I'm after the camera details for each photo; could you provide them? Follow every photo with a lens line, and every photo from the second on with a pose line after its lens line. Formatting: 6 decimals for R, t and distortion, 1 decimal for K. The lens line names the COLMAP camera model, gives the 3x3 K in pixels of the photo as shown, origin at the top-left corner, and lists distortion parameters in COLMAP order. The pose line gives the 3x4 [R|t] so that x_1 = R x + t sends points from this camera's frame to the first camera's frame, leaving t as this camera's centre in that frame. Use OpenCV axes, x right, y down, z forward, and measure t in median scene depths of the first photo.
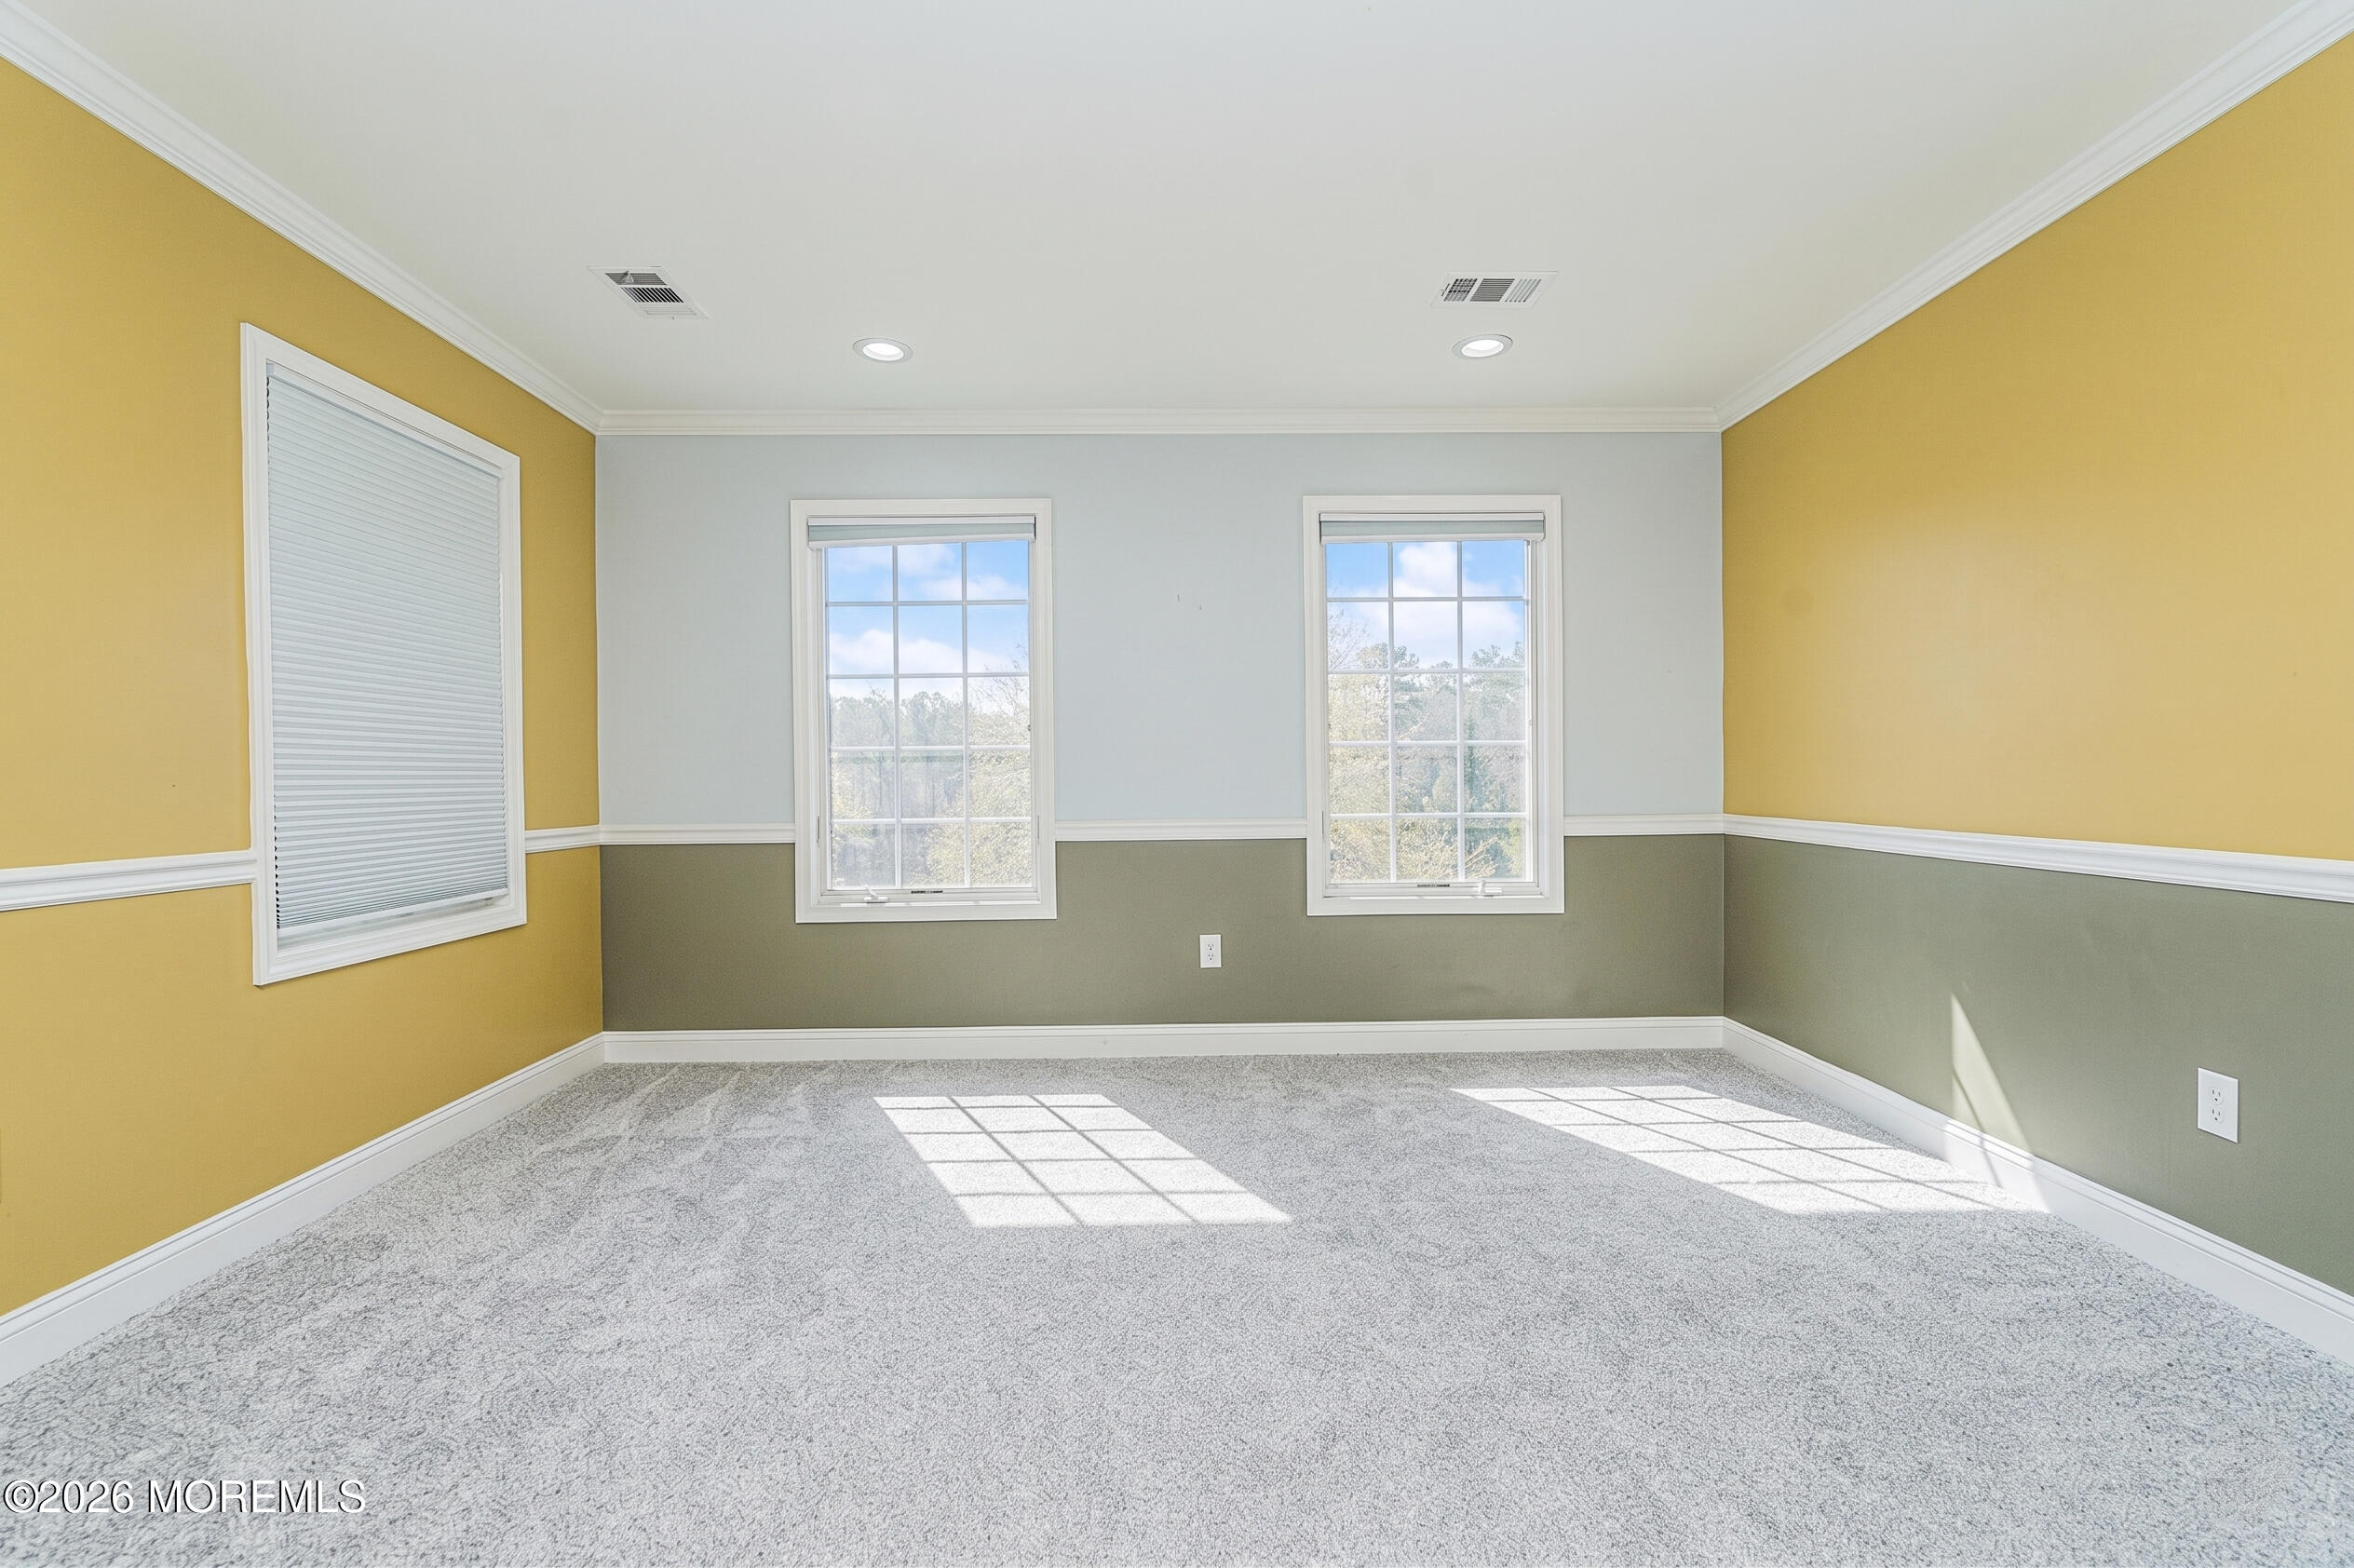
lens RADIAL K [[1025.4, 0, 1175.0], [0, 1025.4, 784.4], [0, 0, 1]] dist [-0.010212, 0.000704]
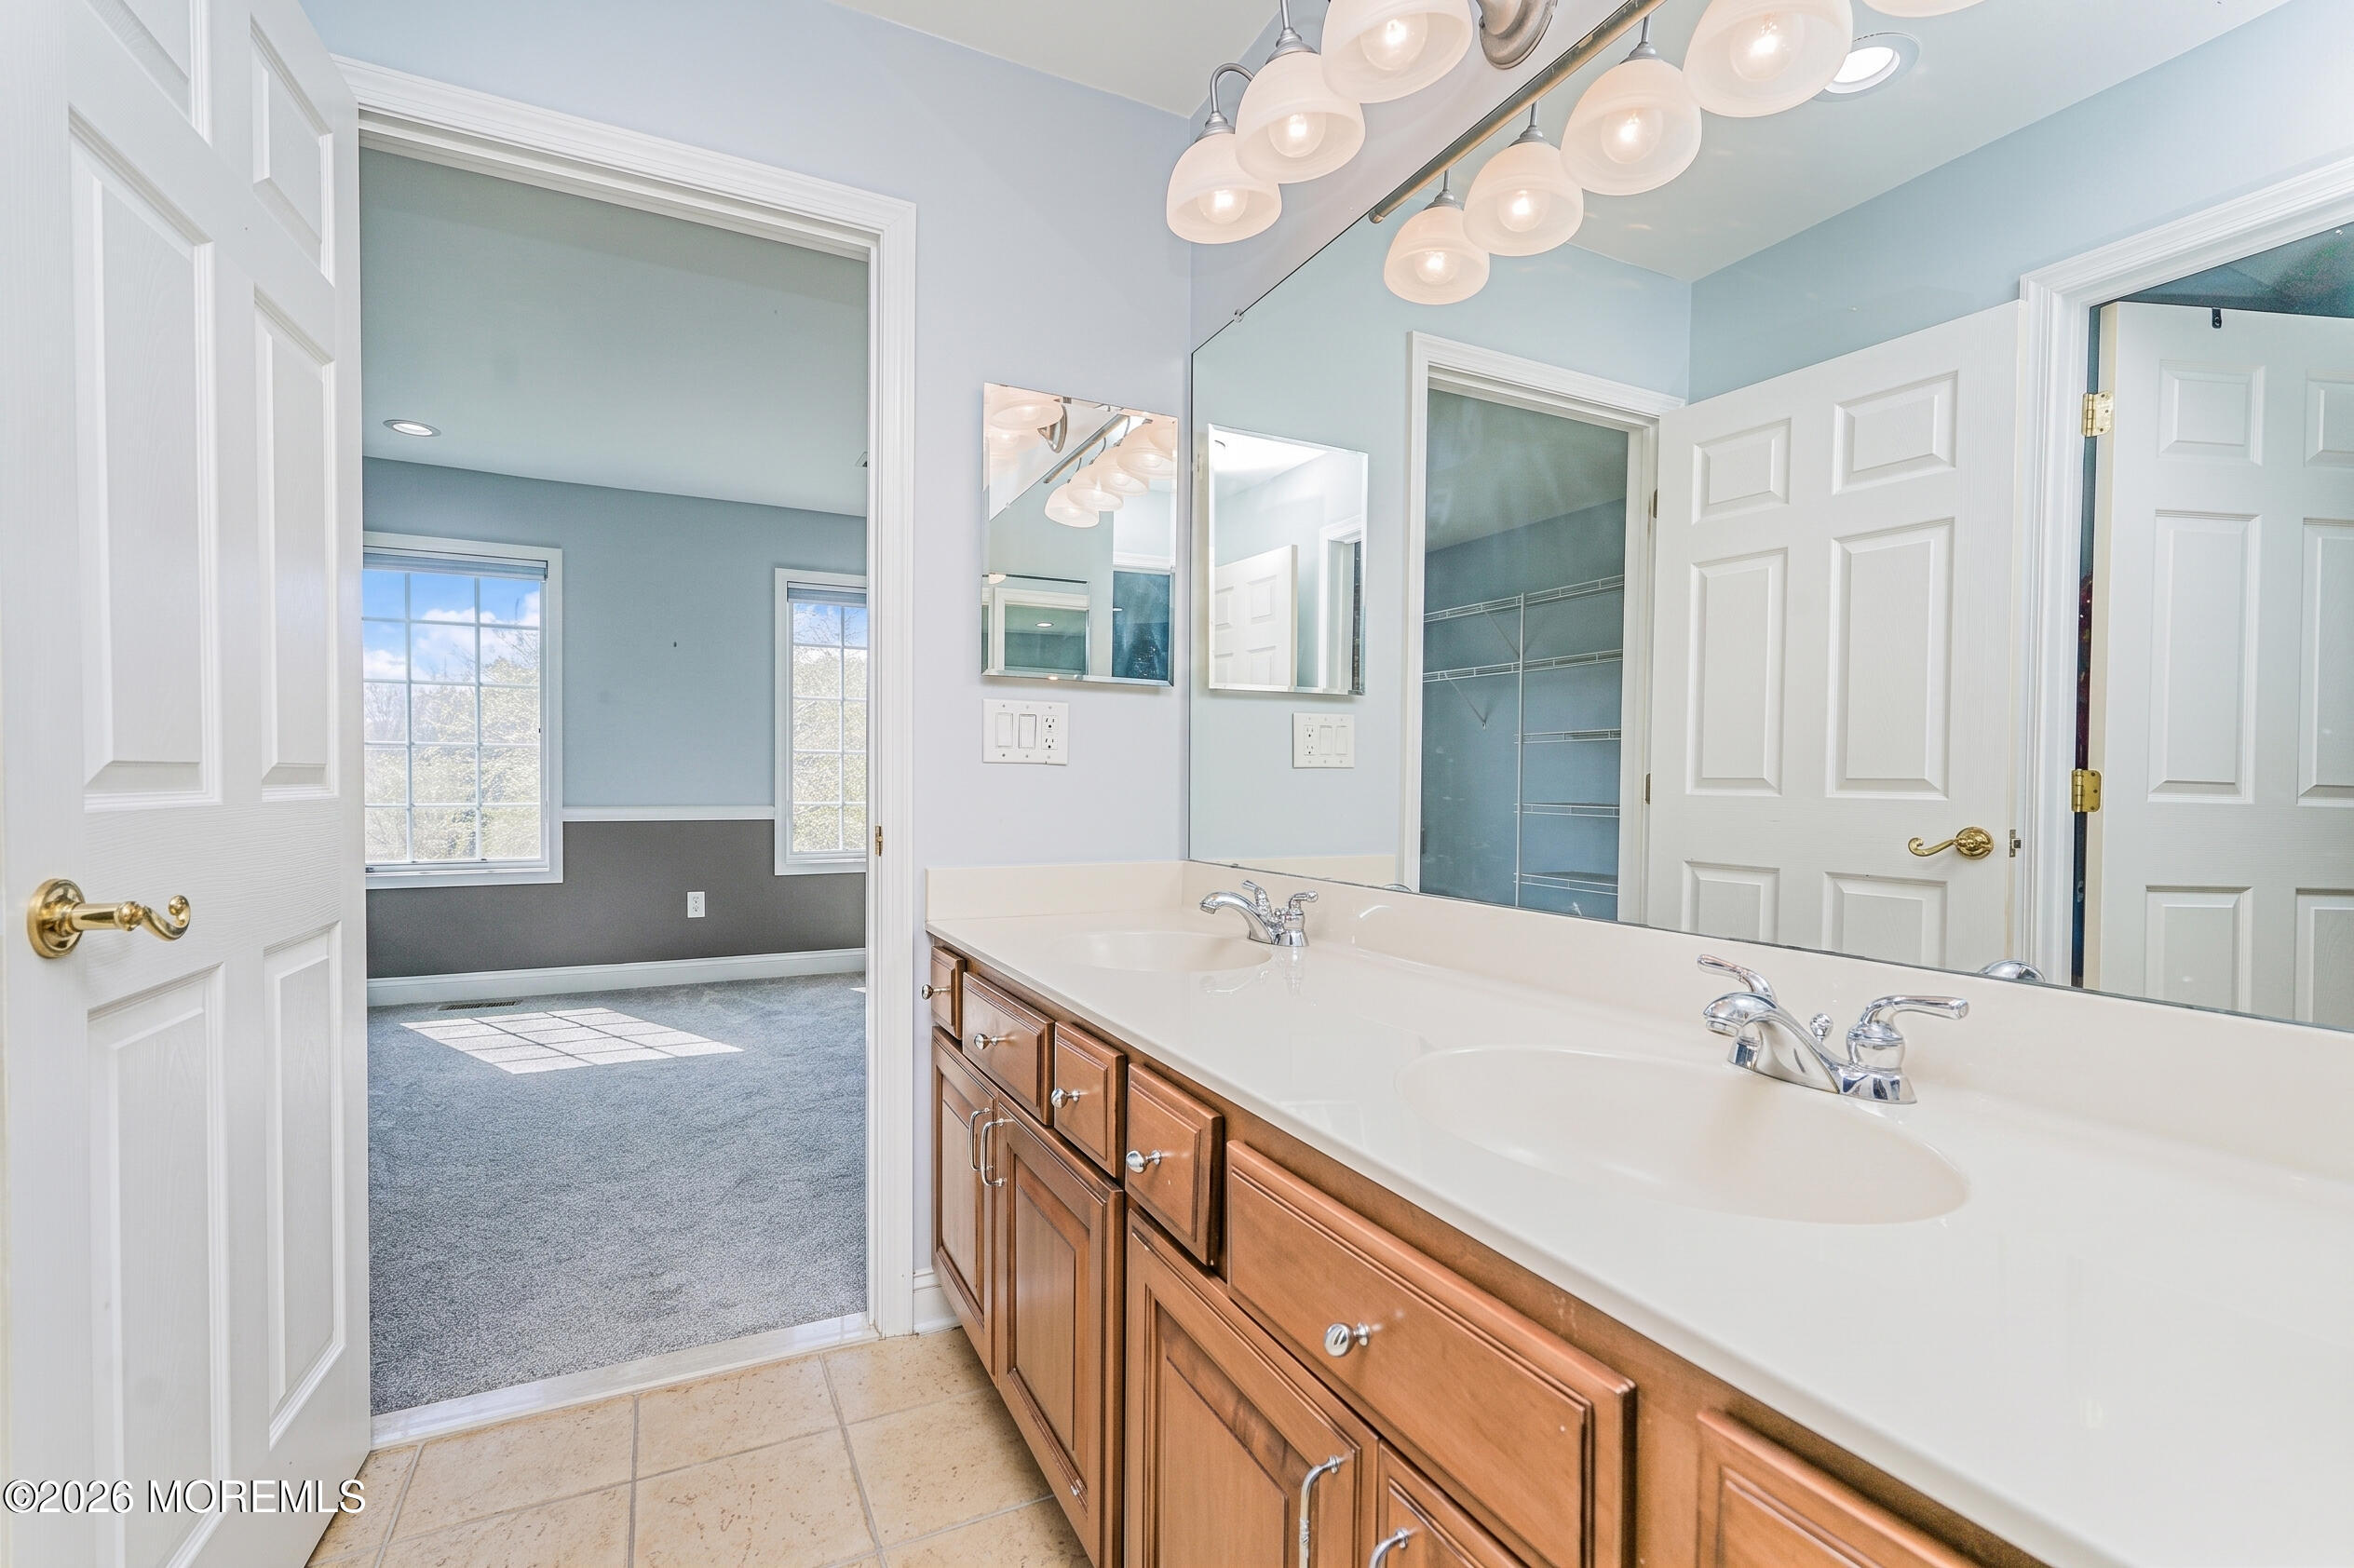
lens RADIAL K [[1025.4, 0, 1173.5], [0, 1025.4, 777.6], [0, 0, 1]] dist [-0.010212, 0.000704]
pose [[0.901771, 0.013866, 0.431992, 0.018092], [-0.012713, 0.999904, -0.005557, -0.000482], [-0.432027, -0.000480, 0.901860, -0.459964]]
